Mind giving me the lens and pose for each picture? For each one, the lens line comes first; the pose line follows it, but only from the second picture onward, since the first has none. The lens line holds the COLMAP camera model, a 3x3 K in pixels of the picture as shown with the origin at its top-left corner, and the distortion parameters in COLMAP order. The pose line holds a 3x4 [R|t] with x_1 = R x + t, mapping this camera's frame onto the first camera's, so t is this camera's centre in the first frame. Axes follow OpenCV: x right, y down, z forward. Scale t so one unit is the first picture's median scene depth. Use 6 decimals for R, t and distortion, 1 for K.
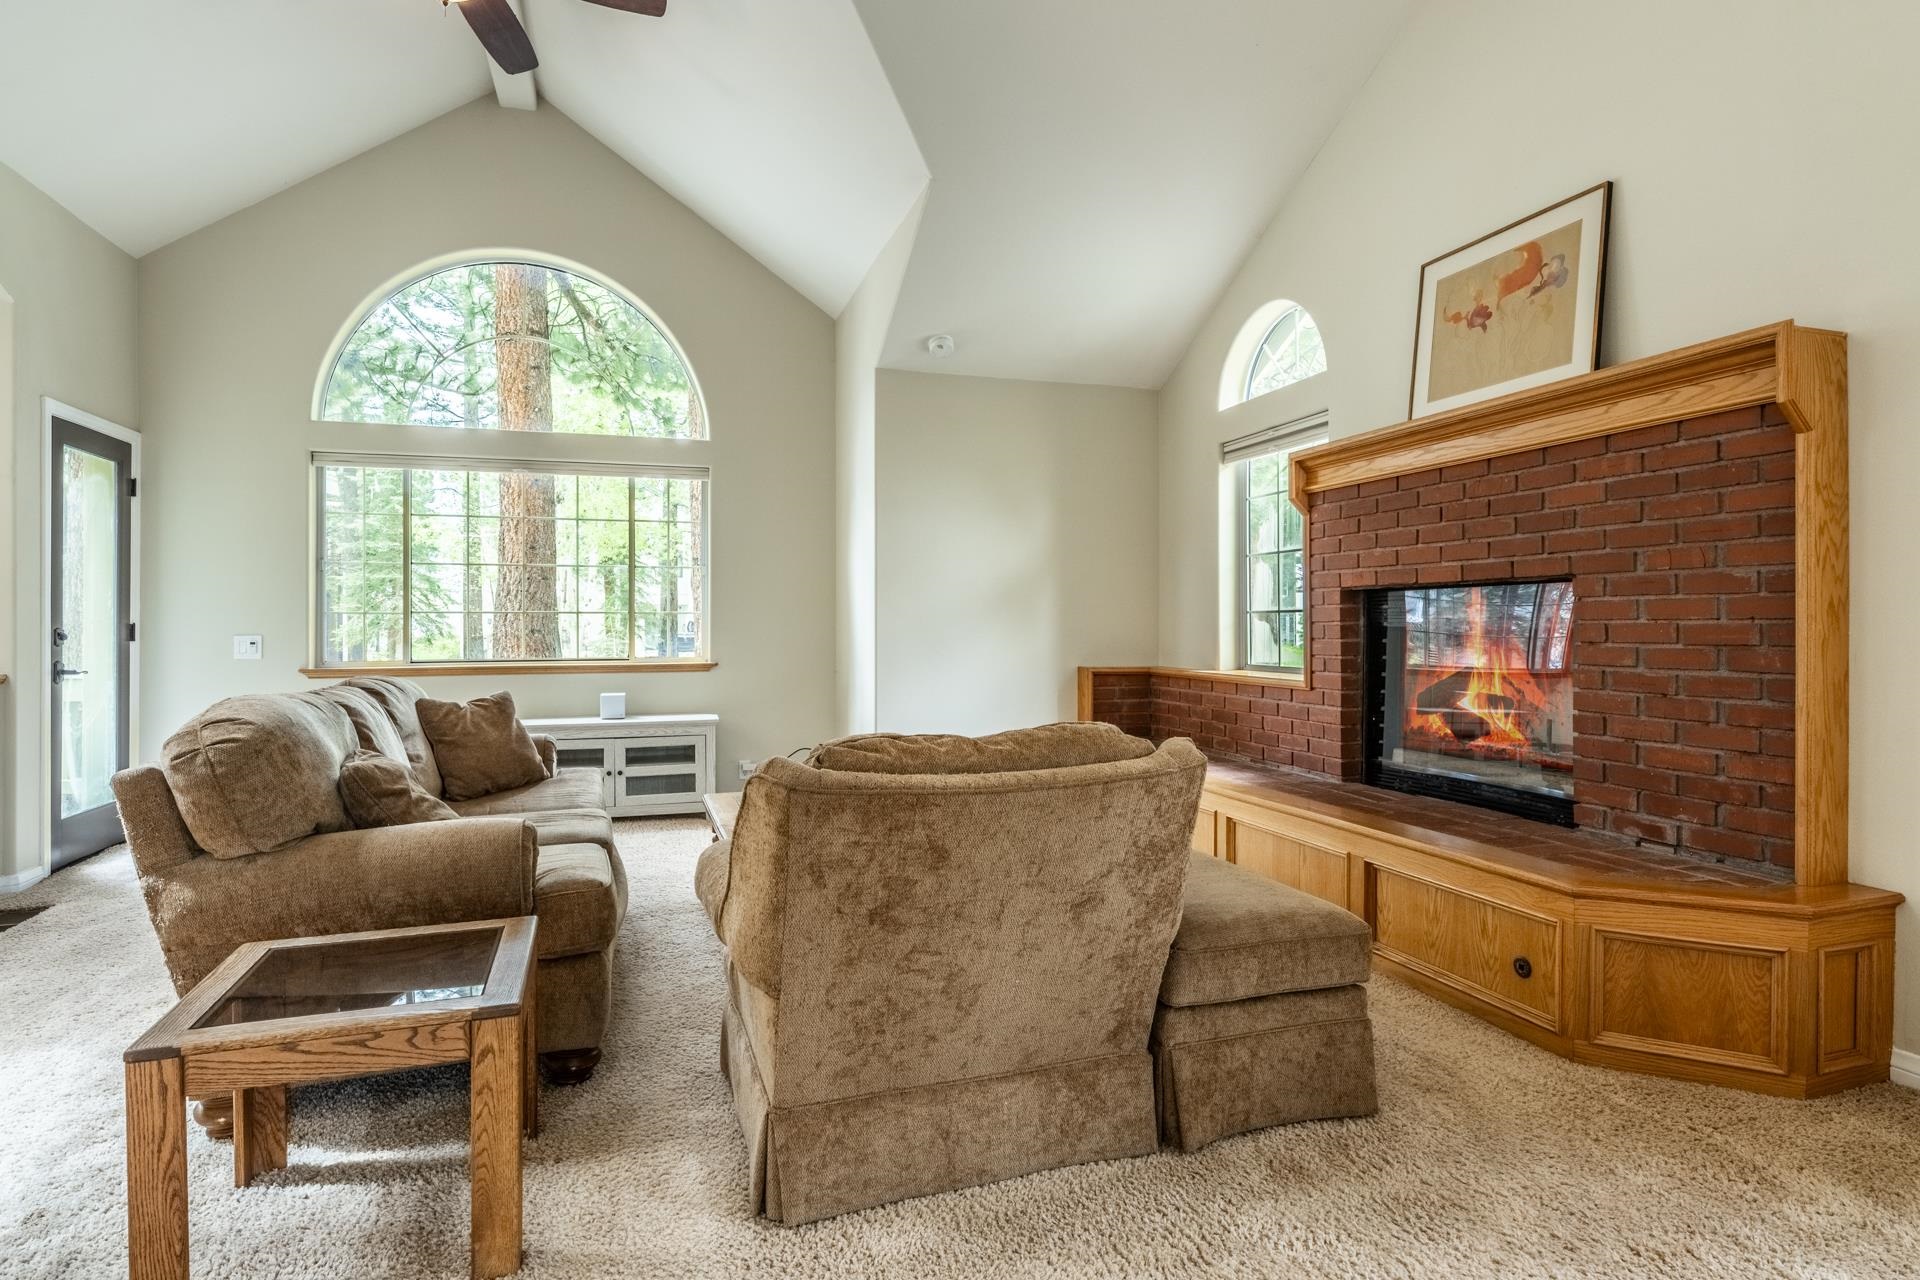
lens RADIAL K [[1023.9, 0, 965.1], [0, 1023.9, 622.6], [0, 0, 1]] dist [-0.001110, -0.000832]
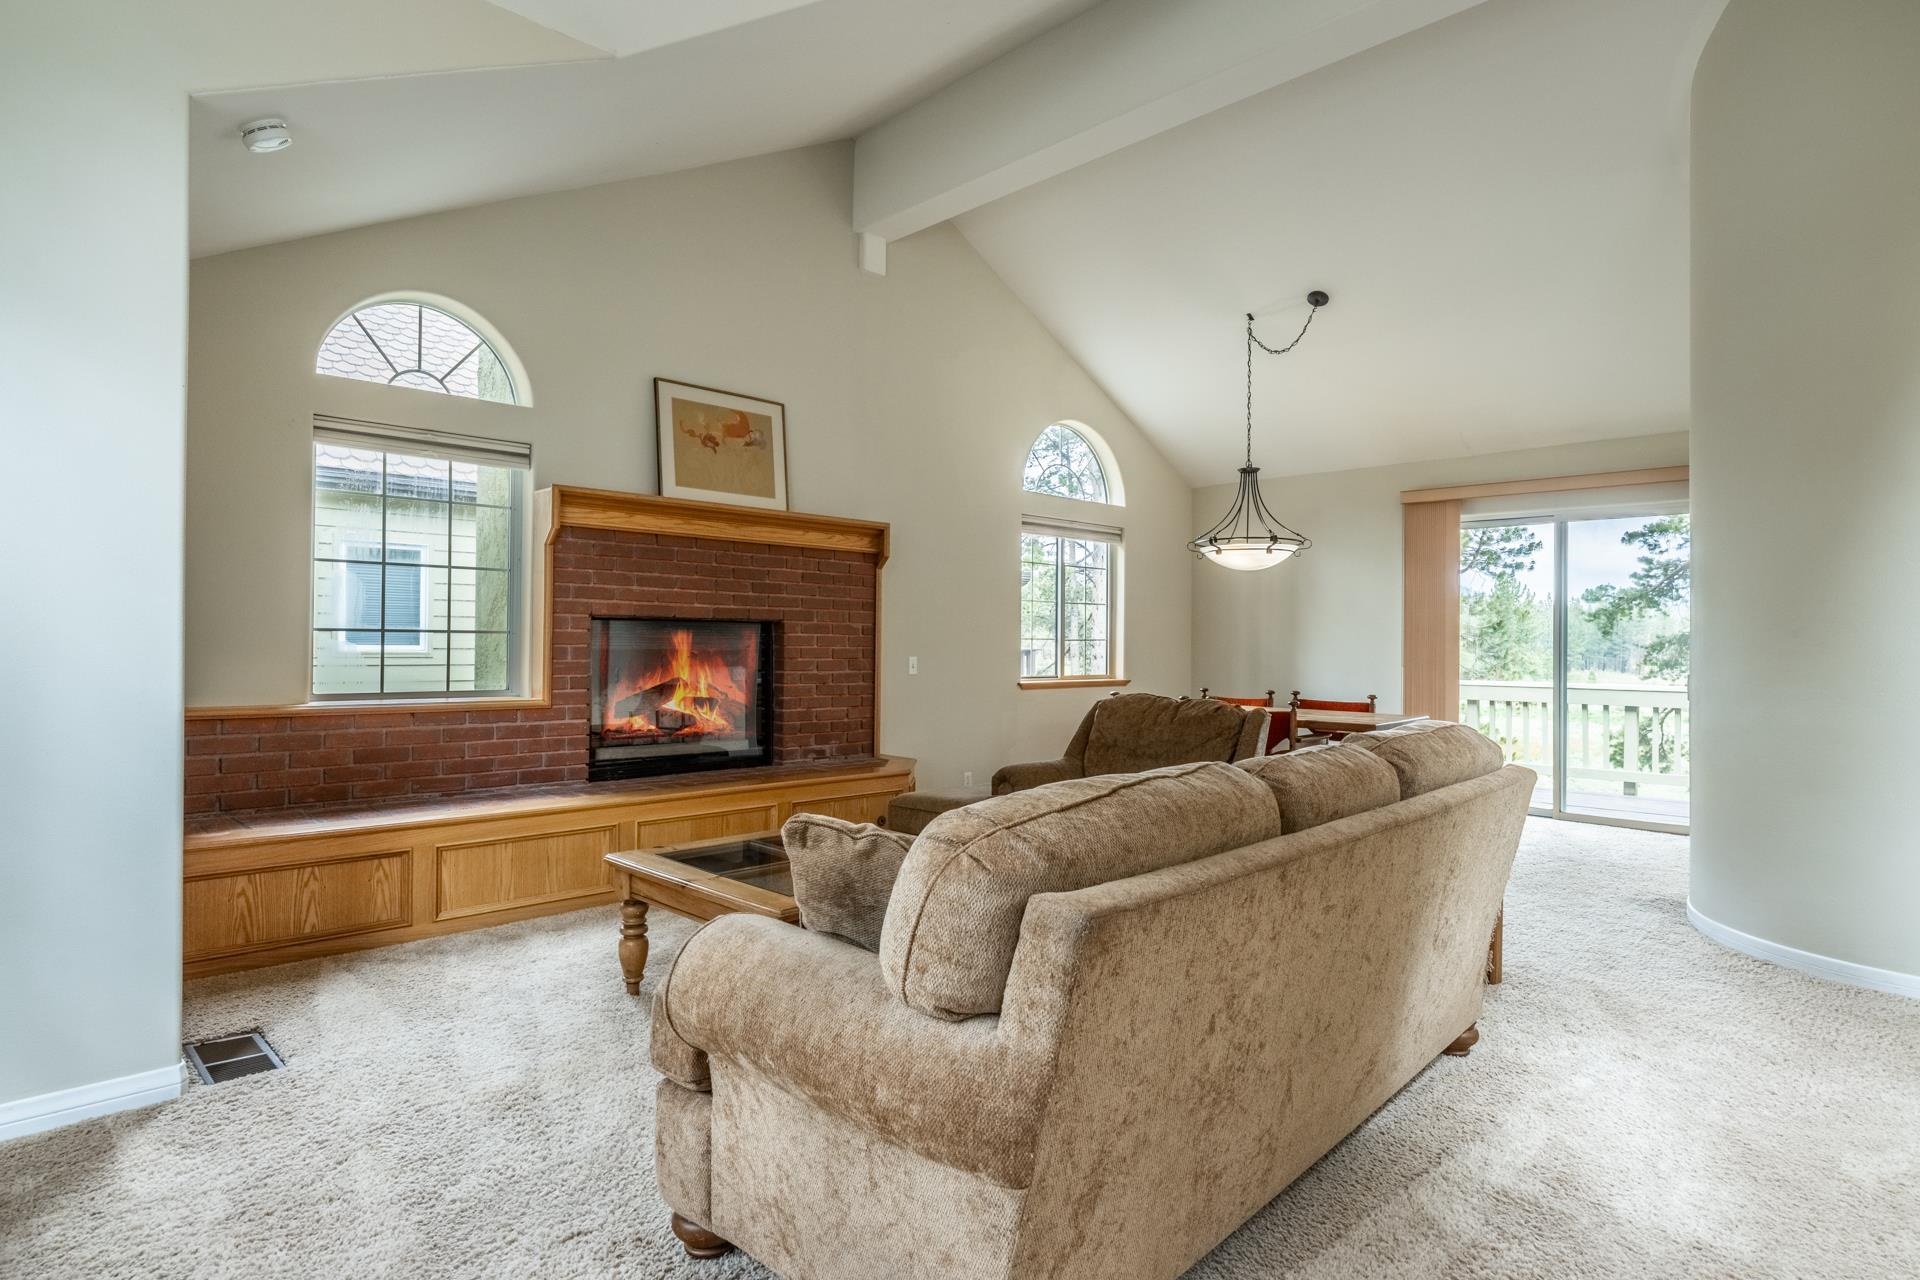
lens RADIAL K [[1023.9, 0, 976.0], [0, 1023.9, 648.6], [0, 0, 1]] dist [-0.001110, -0.000832]
pose [[-0.459025, 0.000605, 0.888423, -0.806767], [-0.007191, 0.999964, -0.004396, 0.005536], [-0.888394, -0.008406, -0.459004, 1.078513]]
